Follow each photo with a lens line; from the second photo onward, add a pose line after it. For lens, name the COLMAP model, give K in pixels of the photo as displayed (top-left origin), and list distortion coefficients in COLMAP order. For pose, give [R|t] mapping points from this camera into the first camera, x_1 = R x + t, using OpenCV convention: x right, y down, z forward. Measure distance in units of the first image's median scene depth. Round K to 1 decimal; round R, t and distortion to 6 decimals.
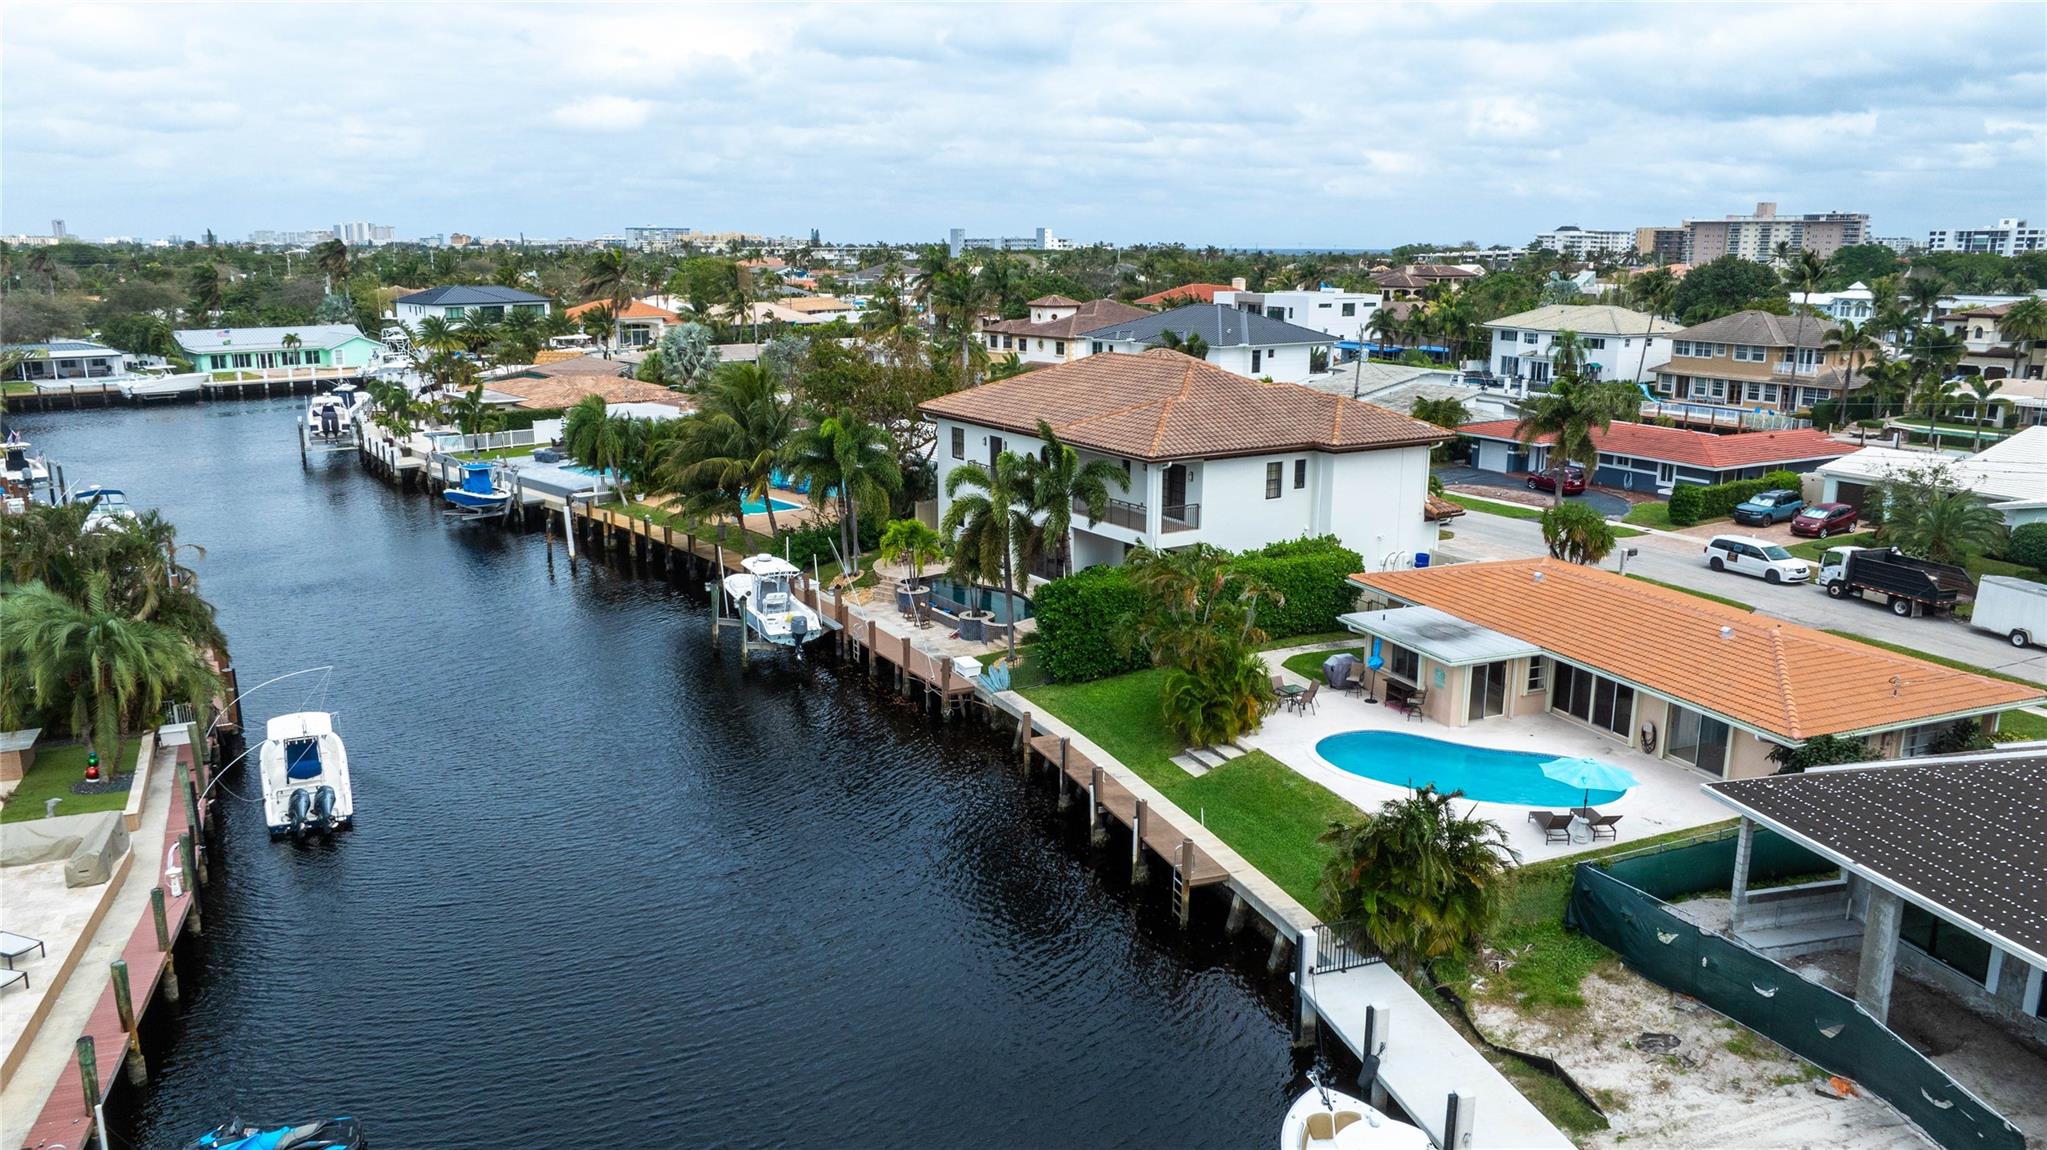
lens RADIAL K [[1448.3, 0, 1022.0], [0, 1448.3, 587.9], [0, 0, 1]] dist [-0.072071, 0.089134]
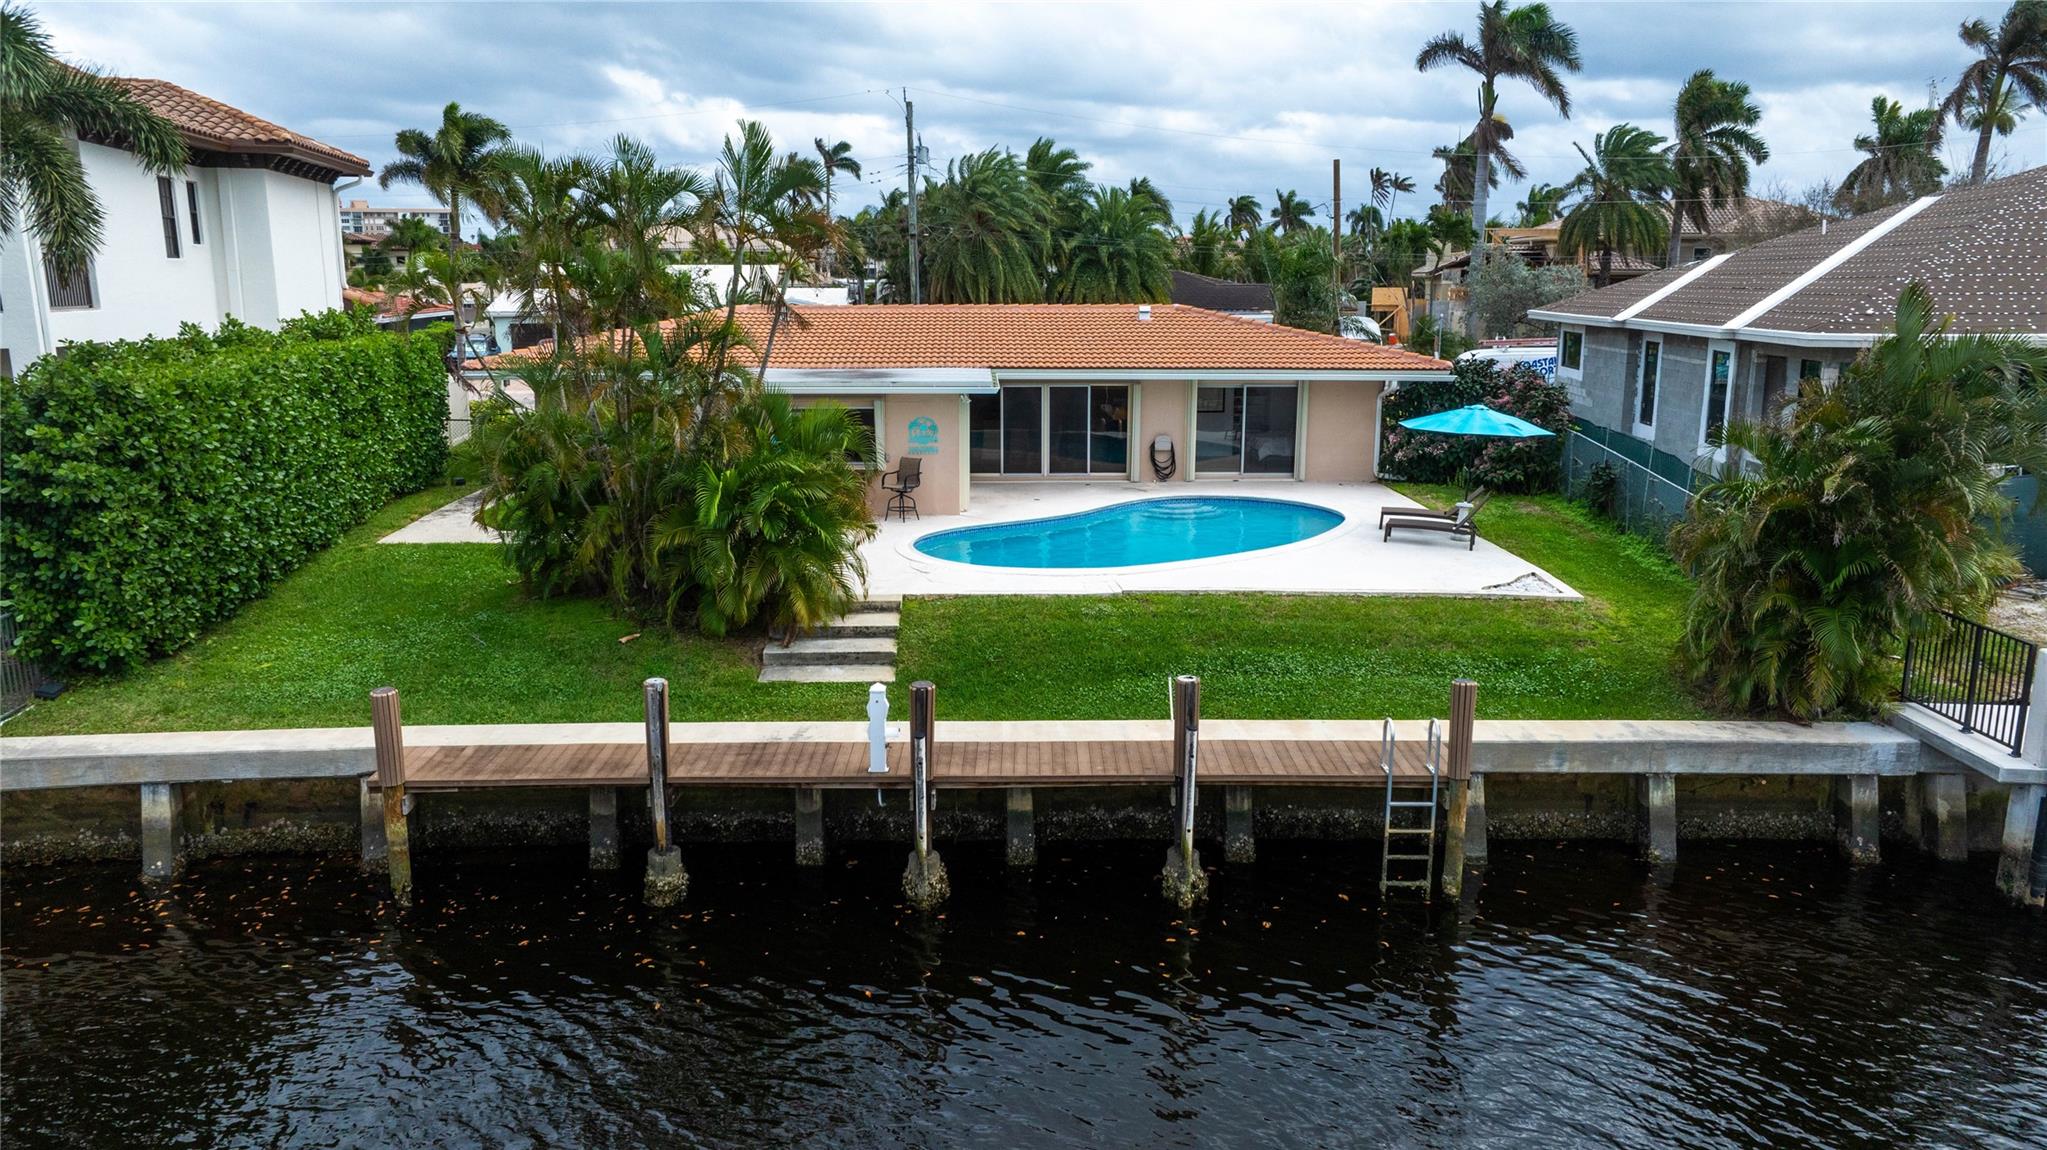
lens RADIAL K [[1446.0, 0, 1020.9], [0, 1446.0, 574.8], [0, 0, 1]] dist [-0.042632, 0.050721]
pose [[0.347654, -0.193007, 0.917543, -0.182259], [0.218333, 0.968348, 0.120968, 0.042944], [-0.911848, 0.158275, 0.378790, 0.588488]]
